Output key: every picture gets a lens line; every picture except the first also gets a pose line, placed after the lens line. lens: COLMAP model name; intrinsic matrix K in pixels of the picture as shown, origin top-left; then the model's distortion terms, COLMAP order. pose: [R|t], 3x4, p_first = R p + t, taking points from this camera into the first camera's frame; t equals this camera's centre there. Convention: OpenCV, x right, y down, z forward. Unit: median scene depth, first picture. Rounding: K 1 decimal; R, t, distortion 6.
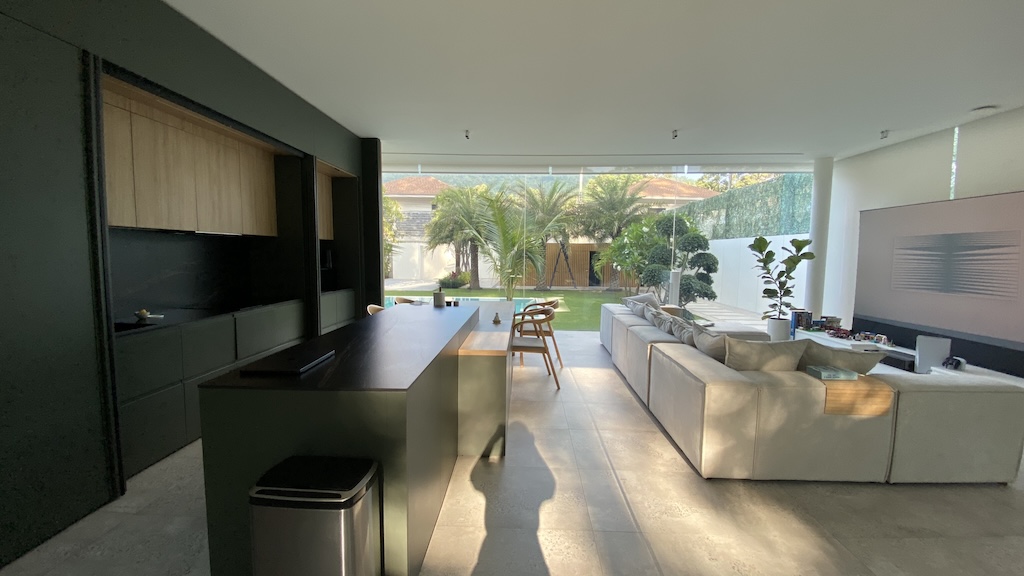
lens RADIAL K [[412.4, 0, 515.3], [0, 412.4, 289.9], [0, 0, 1]] dist [0.036930, -0.028888]
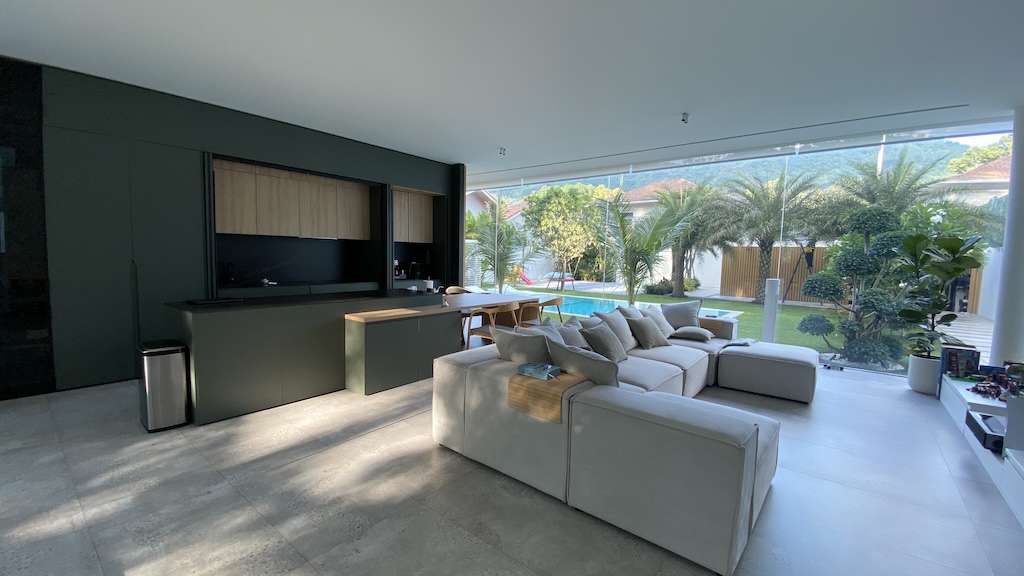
lens RADIAL K [[412.4, 0, 515.3], [0, 412.4, 289.9], [0, 0, 1]] dist [0.036930, -0.028888]
pose [[0.800469, 0.058776, -0.596485, 0.635776], [-0.068167, 0.997651, 0.006827, 0.004952], [0.595485, 0.035196, 0.802595, 0.099345]]
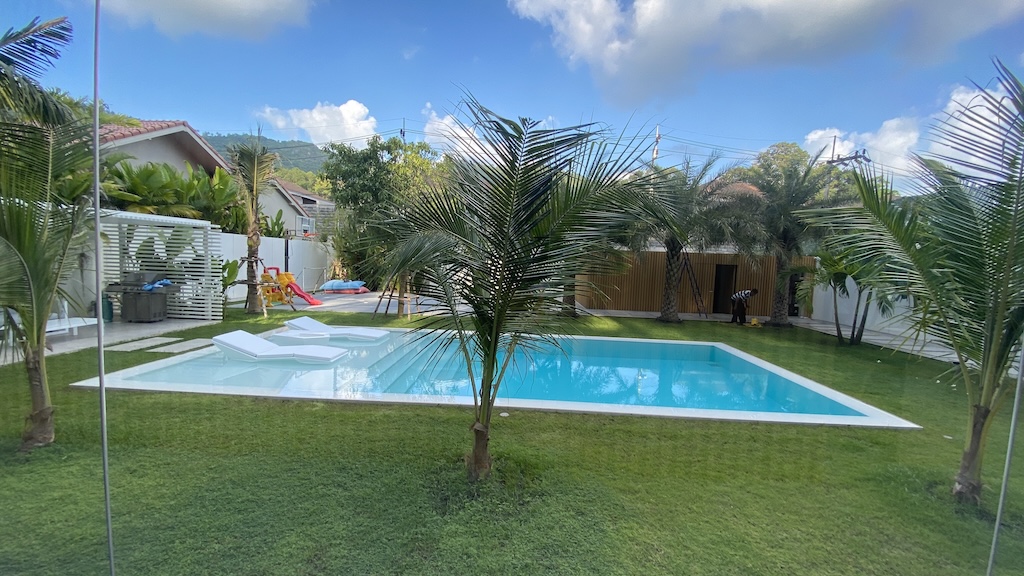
lens RADIAL K [[412.4, 0, 515.3], [0, 412.4, 289.9], [0, 0, 1]] dist [0.036930, -0.028888]
pose [[0.999578, 0.028851, -0.003241, -0.726092], [-0.028915, 0.999336, -0.022156, -0.111993], [0.002599, 0.022240, 0.999749, 1.225760]]
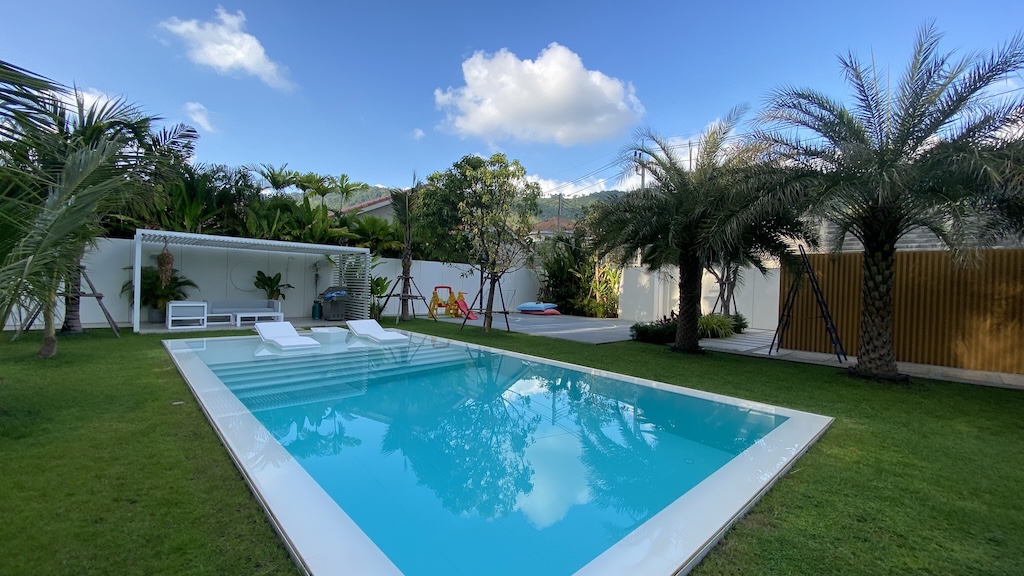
lens RADIAL K [[412.4, 0, 515.3], [0, 412.4, 289.9], [0, 0, 1]] dist [0.036930, -0.028888]
pose [[0.714707, 0.019174, -0.699161, 0.358980], [-0.087456, 0.994229, -0.062135, -0.092704], [0.693935, 0.105554, 0.712259, 1.998079]]
